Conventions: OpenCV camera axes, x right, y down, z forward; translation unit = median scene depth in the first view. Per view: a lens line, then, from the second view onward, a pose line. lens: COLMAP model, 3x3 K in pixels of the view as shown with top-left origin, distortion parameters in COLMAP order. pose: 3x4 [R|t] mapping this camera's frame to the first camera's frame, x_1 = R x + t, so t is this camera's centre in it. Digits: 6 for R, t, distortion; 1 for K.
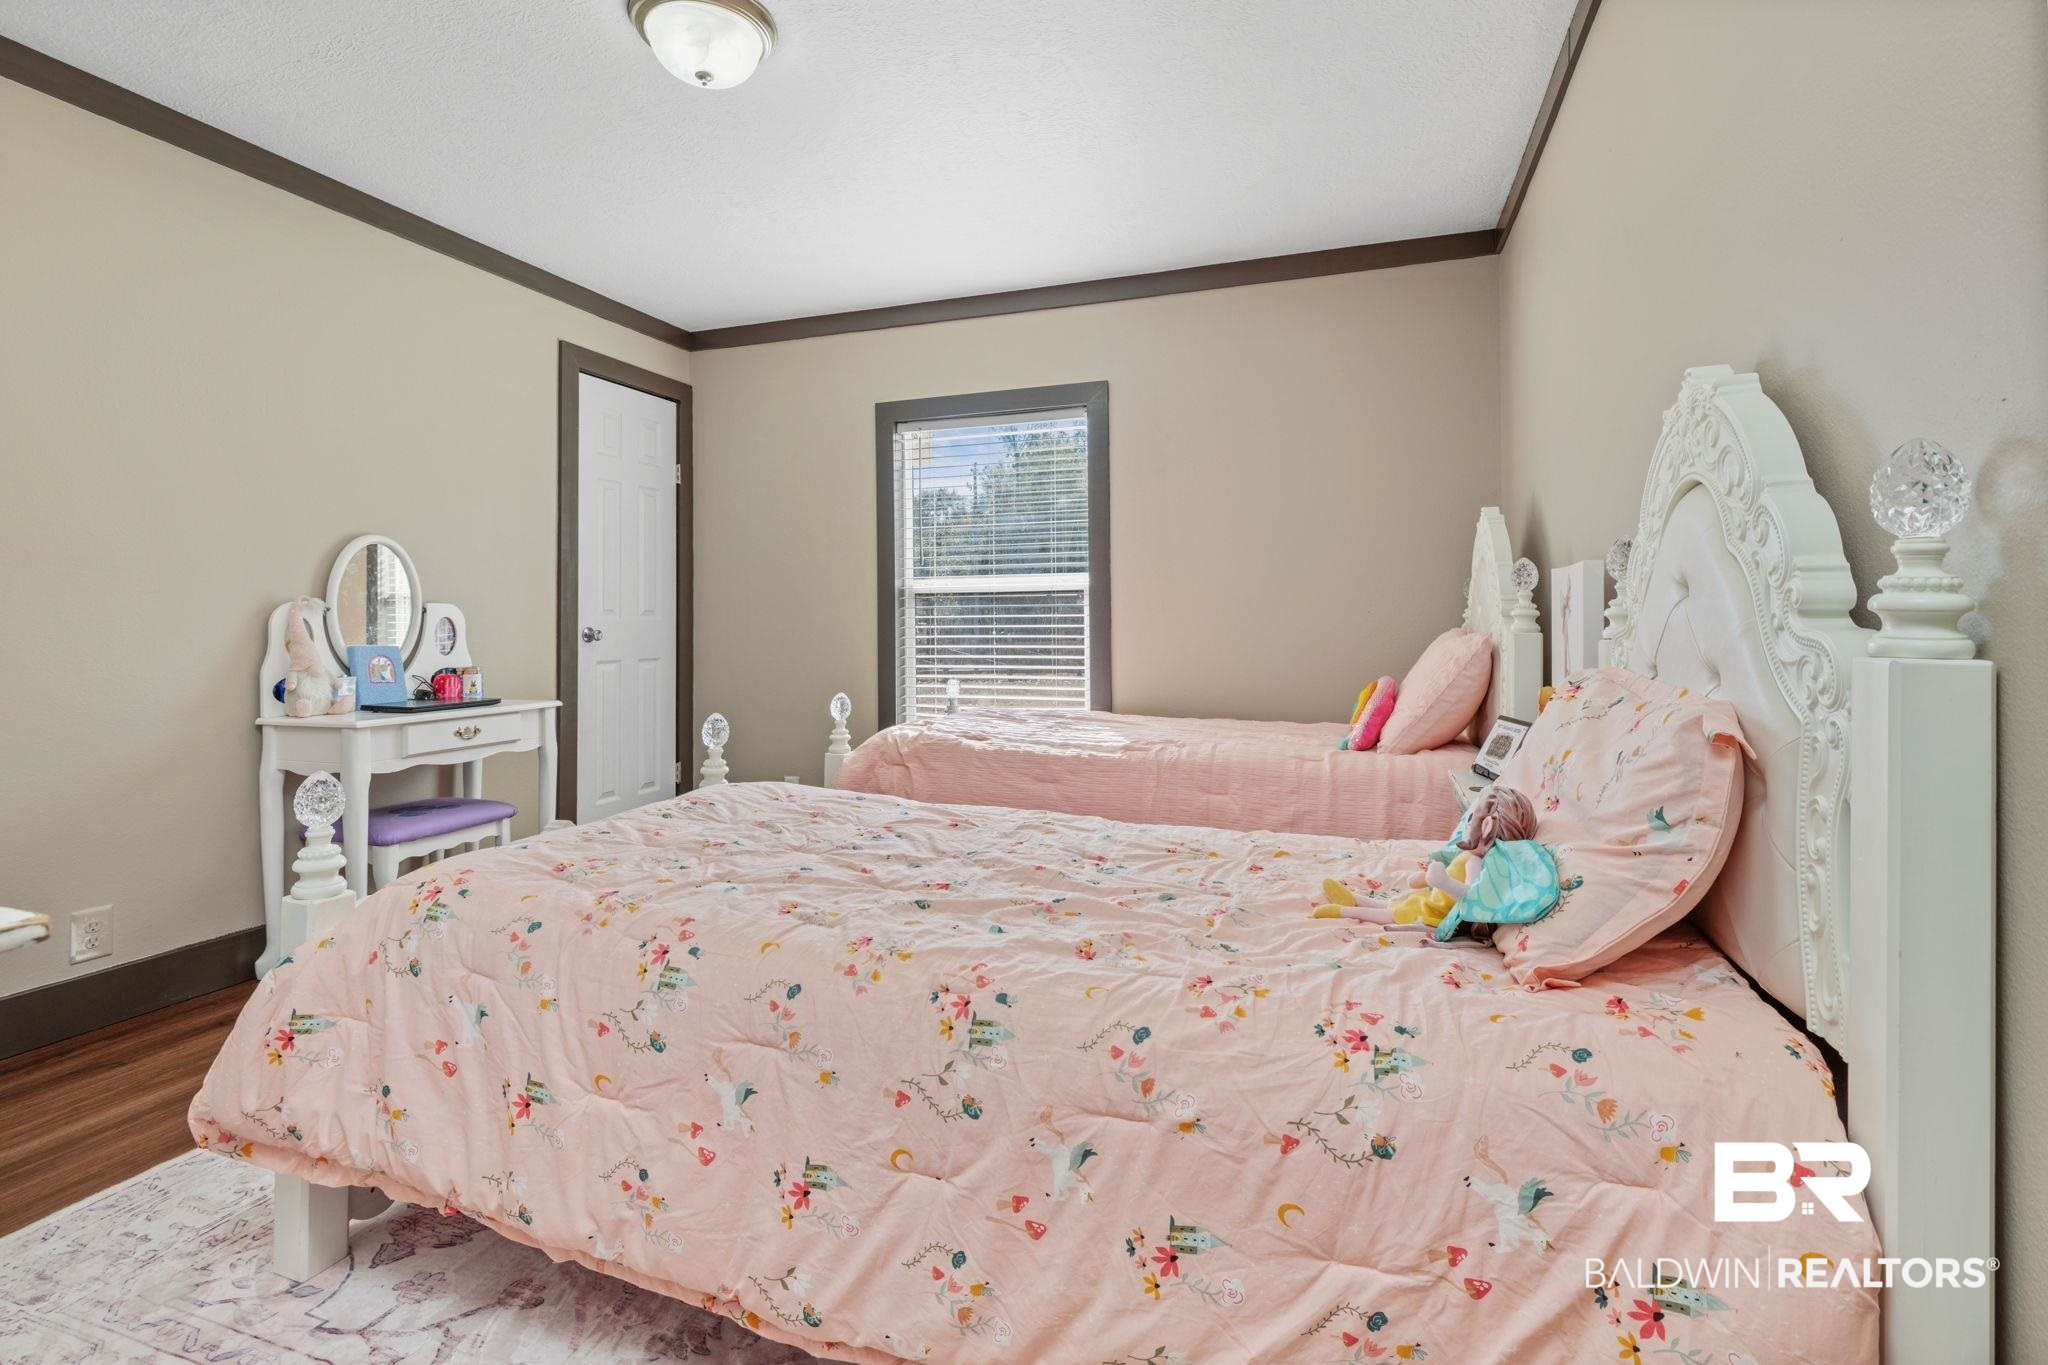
lens RADIAL K [[936.1, 0, 1008.7], [0, 936.1, 624.7], [0, 0, 1]] dist [0.000196, 0.000305]
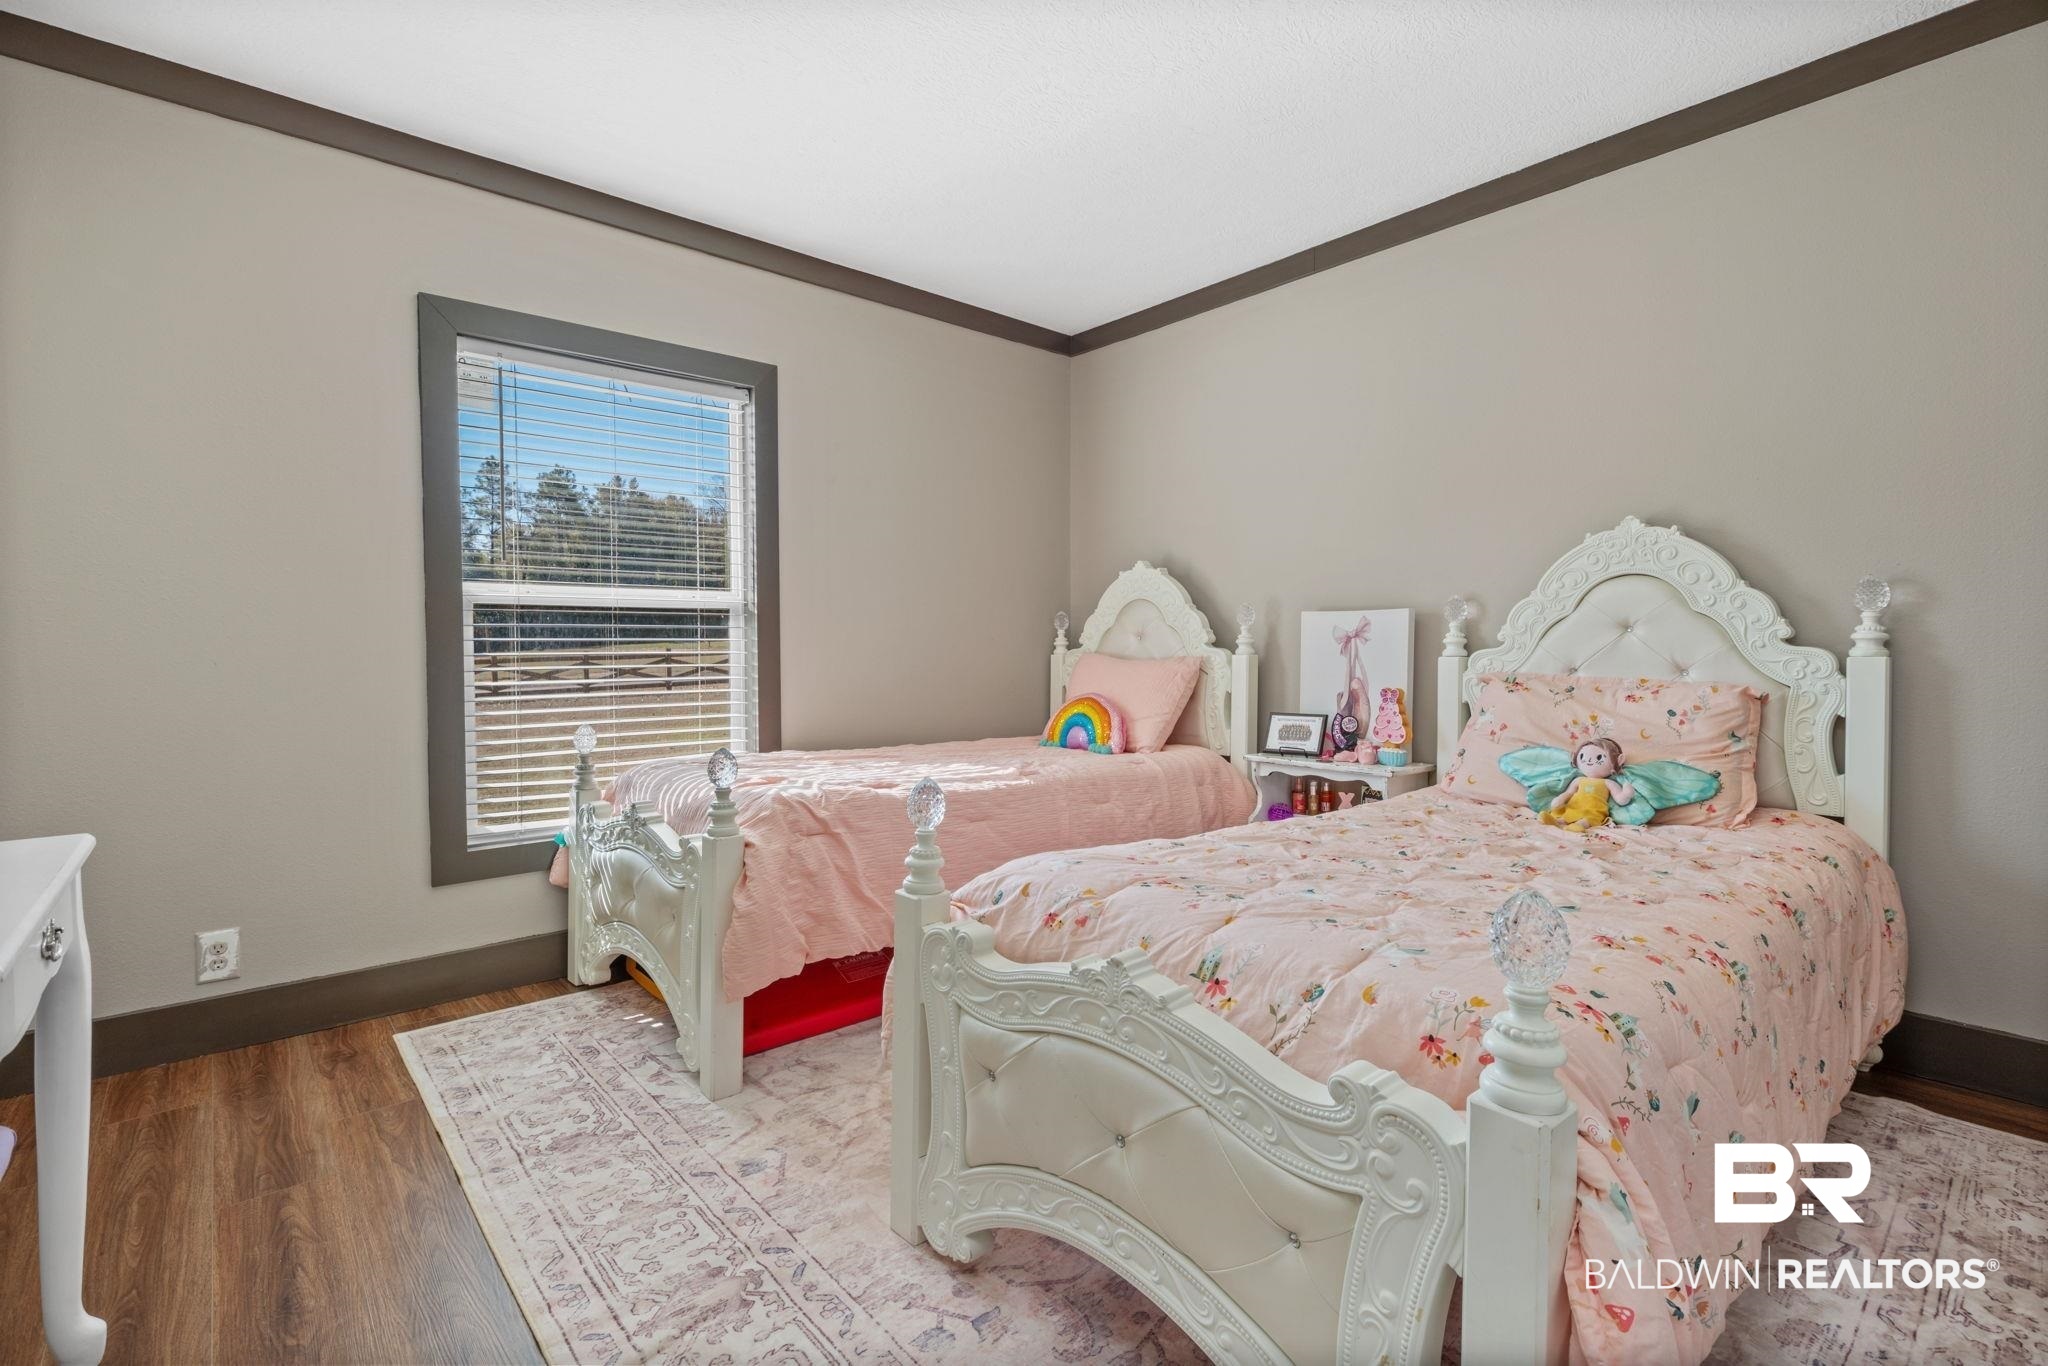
lens RADIAL K [[936.1, 0, 1019.4], [0, 936.1, 673.3], [0, 0, 1]] dist [0.000196, 0.000305]
pose [[0.485278, -0.021356, 0.874099, -0.536352], [0.003660, 0.999743, 0.022394, 0.002654], [-0.874353, -0.007668, 0.485231, 0.381364]]
